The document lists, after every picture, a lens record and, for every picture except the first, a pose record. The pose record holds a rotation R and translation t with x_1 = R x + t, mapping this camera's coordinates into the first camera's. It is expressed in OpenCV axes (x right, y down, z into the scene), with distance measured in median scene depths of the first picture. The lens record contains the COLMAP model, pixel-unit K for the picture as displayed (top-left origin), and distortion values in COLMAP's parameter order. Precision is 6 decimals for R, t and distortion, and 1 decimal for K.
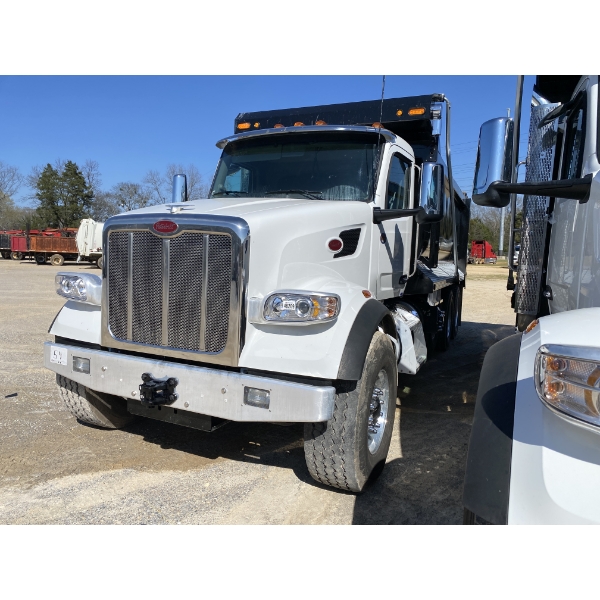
lens RADIAL K [[486.4, 0, 299.8], [0, 486.4, 294.7], [0, 0, 1]] dist [0.040337, 0.005562]
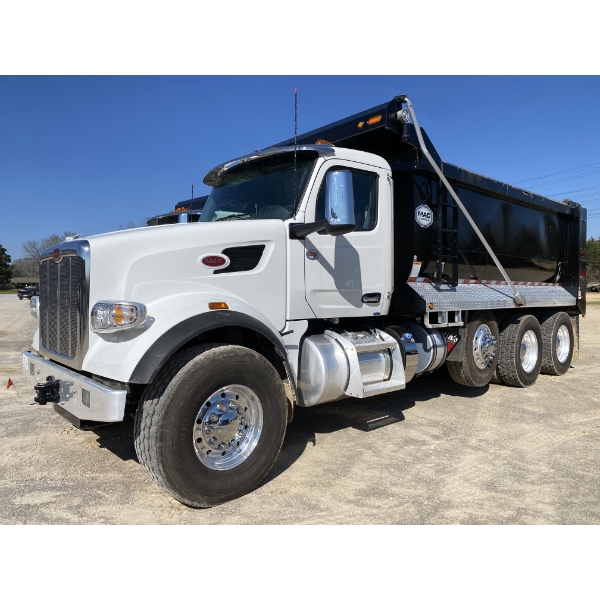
lens RADIAL K [[486.4, 0, 306.1], [0, 486.4, 298.8], [0, 0, 1]] dist [0.040337, 0.005562]
pose [[0.924934, -0.015611, -0.379807, 0.705752], [-0.007694, 0.998183, -0.059765, 0.042181], [0.380050, 0.058201, 0.923133, 0.132534]]
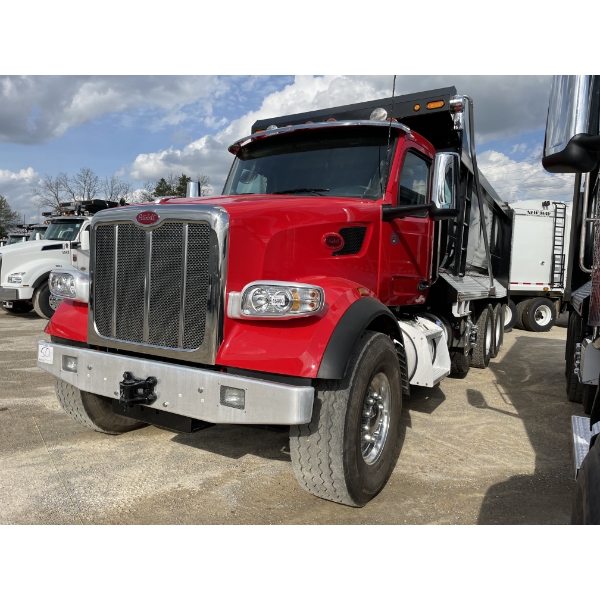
lens RADIAL K [[486.4, 0, 297.4], [0, 486.4, 302.3], [0, 0, 1]] dist [0.040337, 0.005562]
pose [[0.994403, 0.005813, -0.105494, 0.113337], [-0.009165, 0.999467, -0.031321, 0.050349], [0.105256, 0.032113, 0.993927, 0.074572]]
